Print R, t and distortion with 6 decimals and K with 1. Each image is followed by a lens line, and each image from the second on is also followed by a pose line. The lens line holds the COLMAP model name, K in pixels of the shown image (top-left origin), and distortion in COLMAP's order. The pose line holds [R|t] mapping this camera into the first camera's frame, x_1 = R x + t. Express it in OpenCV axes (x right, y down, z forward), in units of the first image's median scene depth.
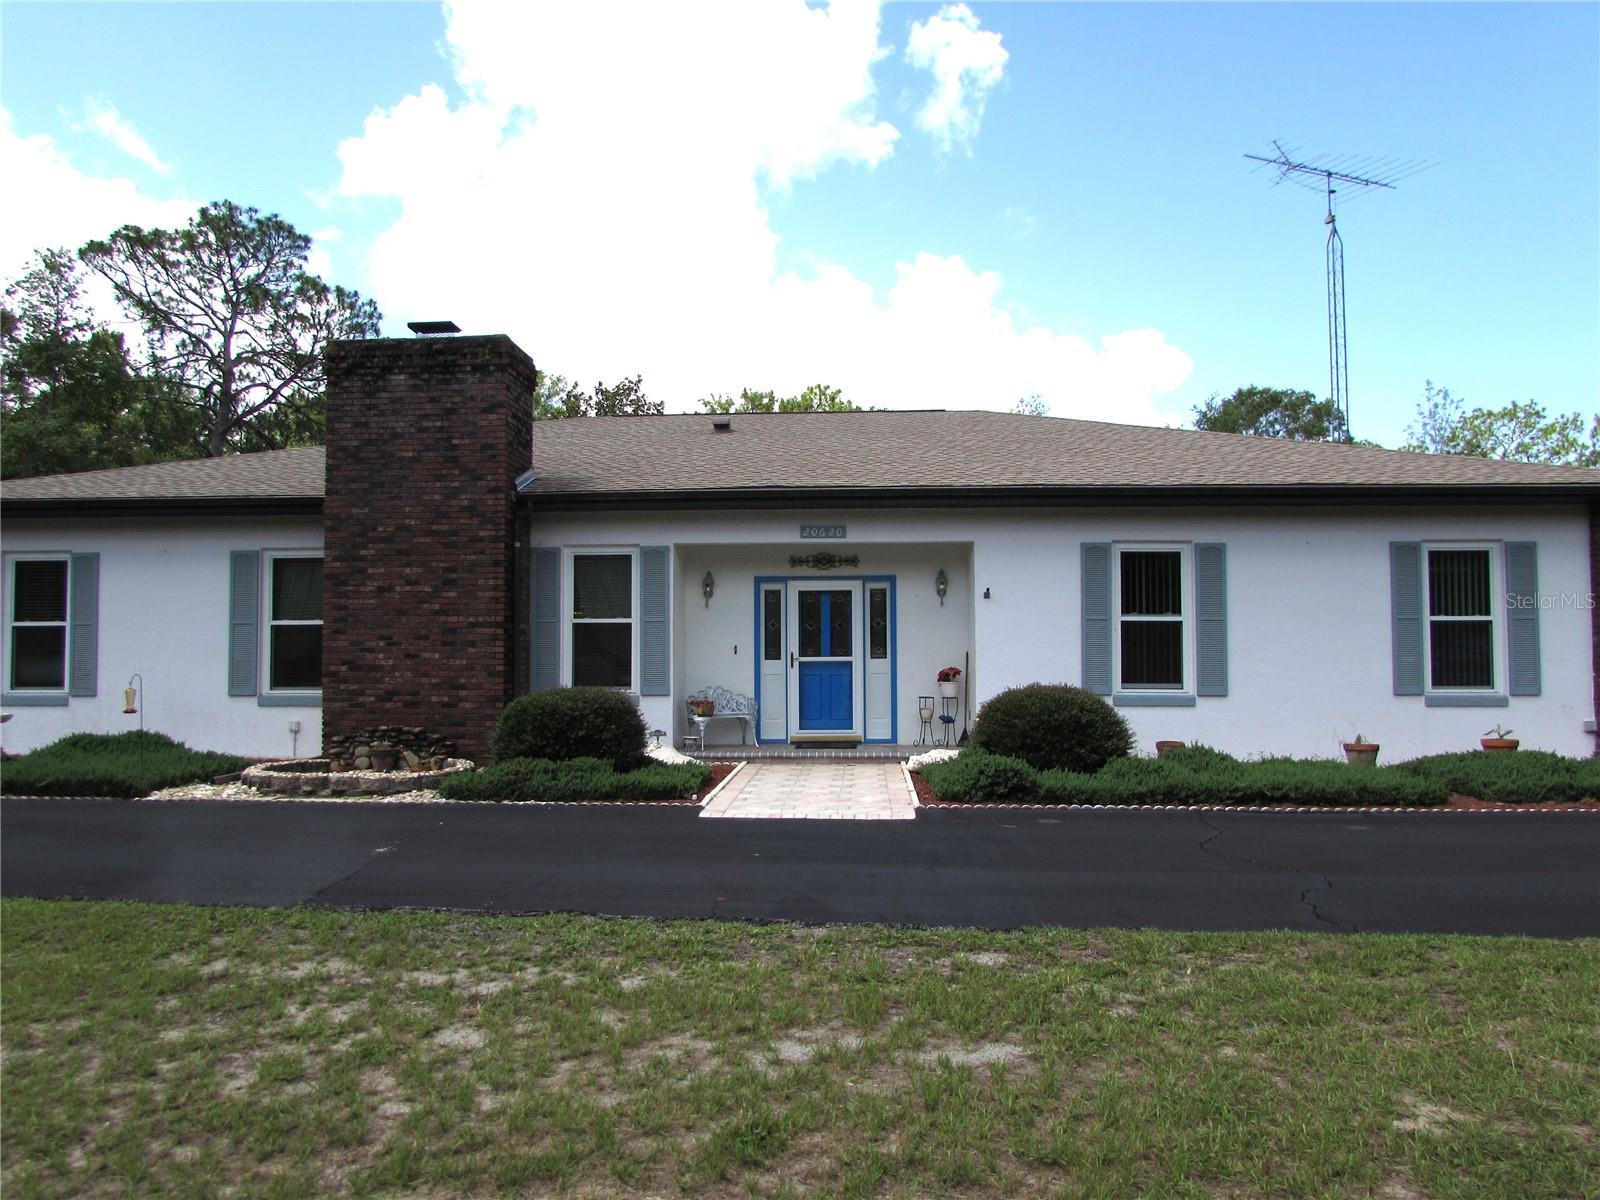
lens RADIAL K [[1133.9, 0, 800.0], [0, 1133.9, 600.0], [0, 0, 1]] dist [-0.036295, 0.000380]
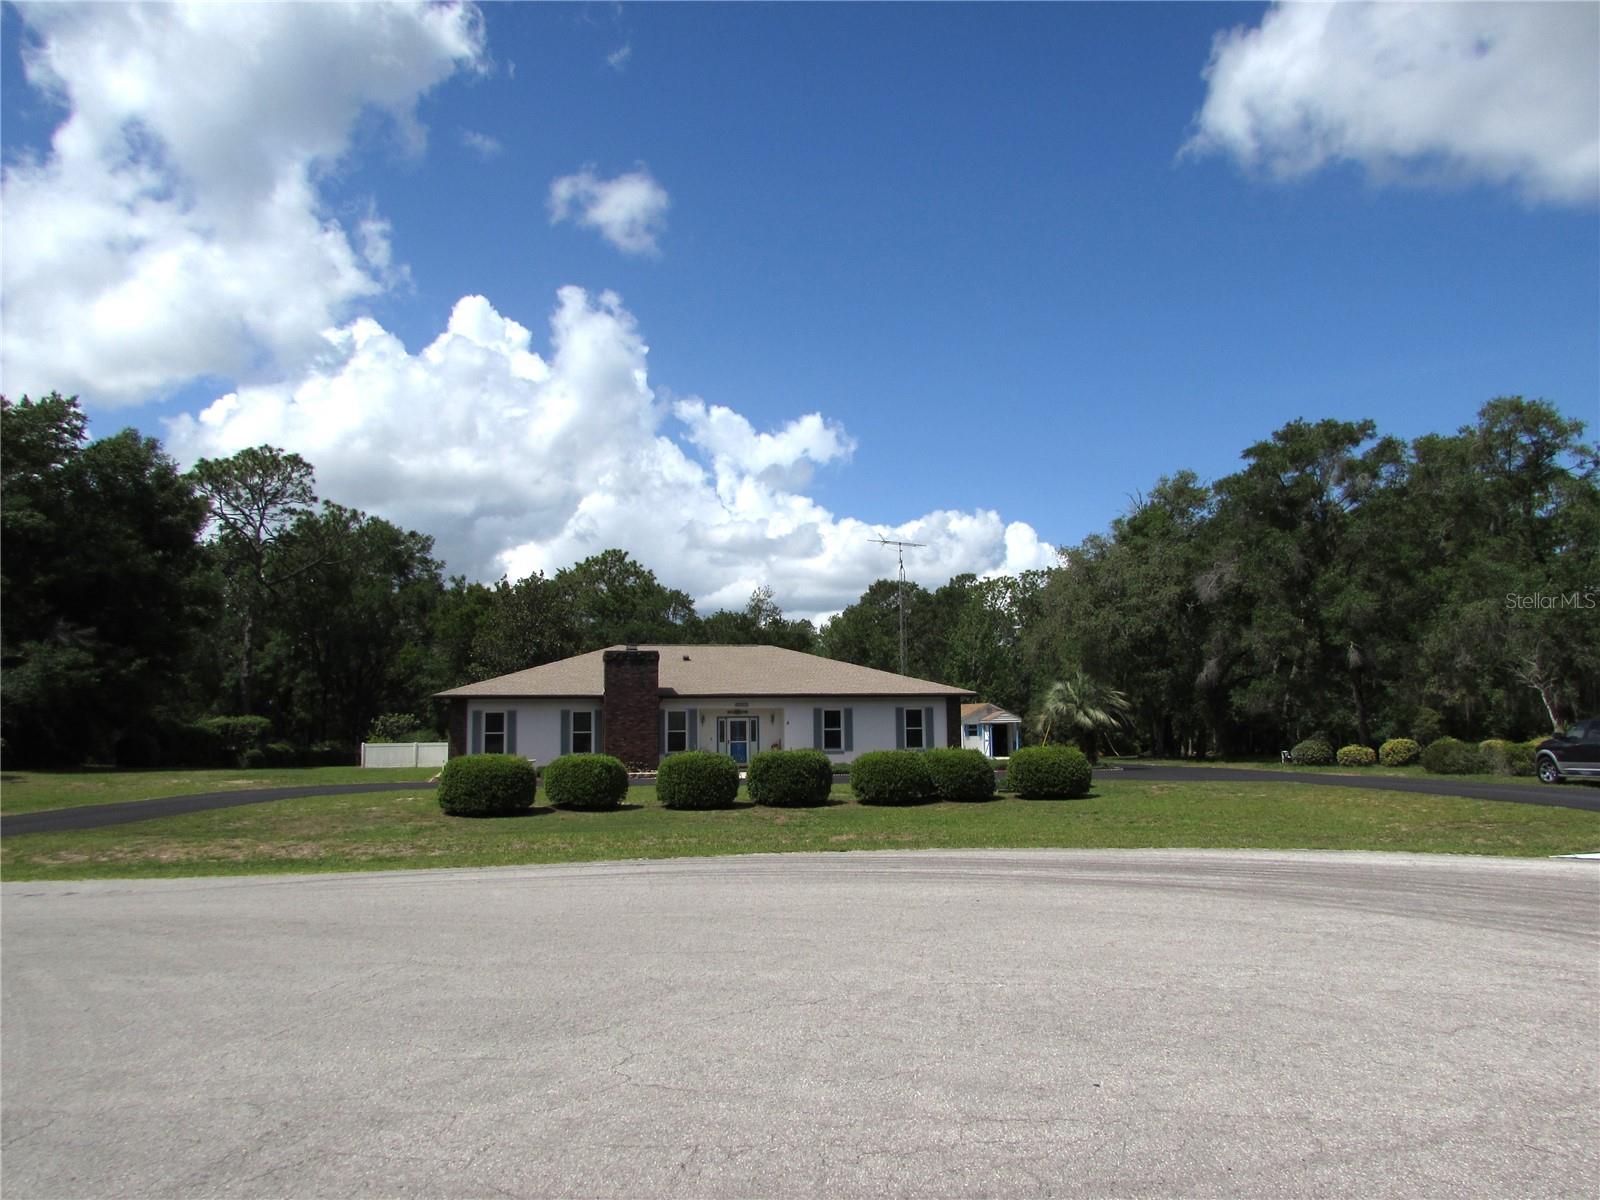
lens RADIAL K [[1133.9, 0, 800.0], [0, 1133.9, 600.0], [0, 0, 1]] dist [-0.036295, 0.000380]
pose [[0.954008, 0.023822, 0.298832, -0.842143], [-0.008762, 0.998628, -0.051634, -0.200658], [-0.299652, 0.046641, 0.952908, -2.332744]]
